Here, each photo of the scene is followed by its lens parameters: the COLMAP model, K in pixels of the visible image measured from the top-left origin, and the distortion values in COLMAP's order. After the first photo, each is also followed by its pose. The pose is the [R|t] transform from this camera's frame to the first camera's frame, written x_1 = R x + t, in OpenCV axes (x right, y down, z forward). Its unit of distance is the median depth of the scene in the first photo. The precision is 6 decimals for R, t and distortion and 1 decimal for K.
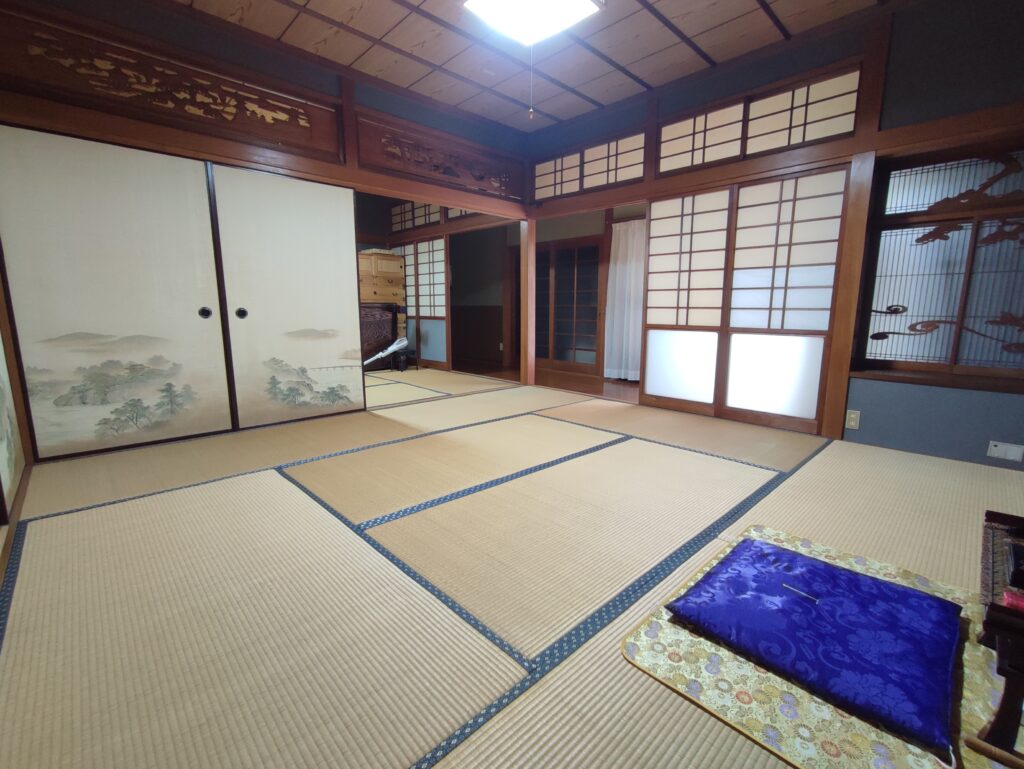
lens RADIAL K [[454.2, 0, 516.6], [0, 454.2, 386.3], [0, 0, 1]] dist [-0.013184, 0.003480]
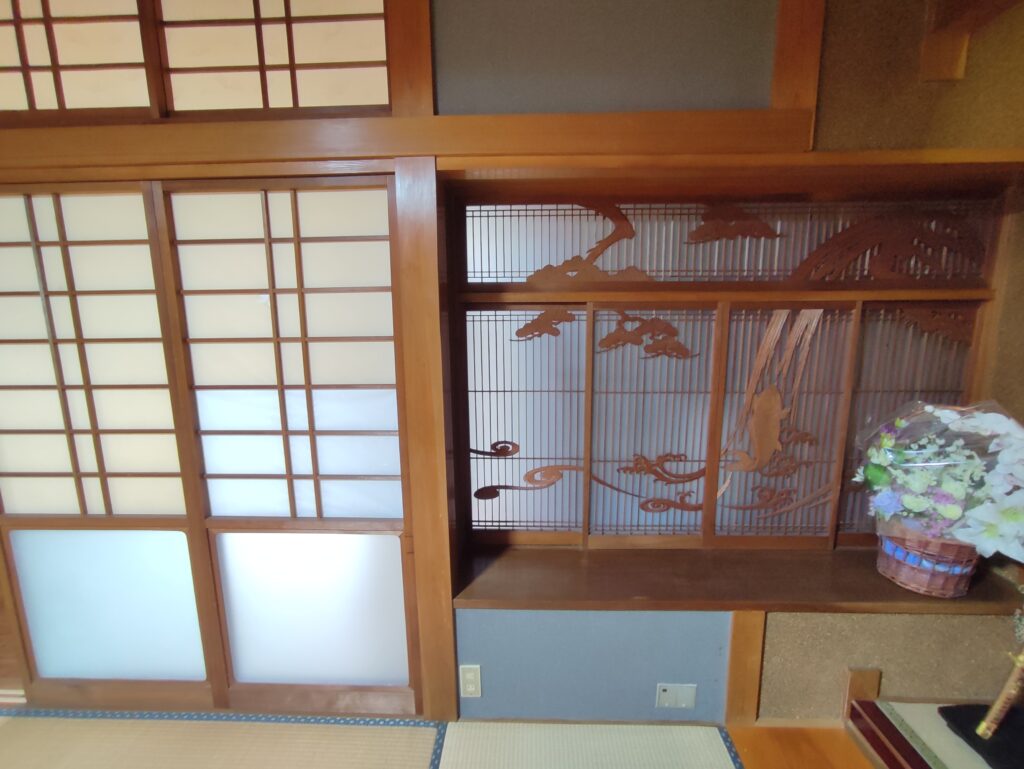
lens RADIAL K [[454.2, 0, 515.5], [0, 454.2, 383.7], [0, 0, 1]] dist [-0.013184, 0.003480]
pose [[0.725023, -0.126805, 0.676950, 0.476572], [0.125079, 0.990802, 0.051633, -0.283715], [-0.677271, 0.047237, 0.734216, 0.567656]]
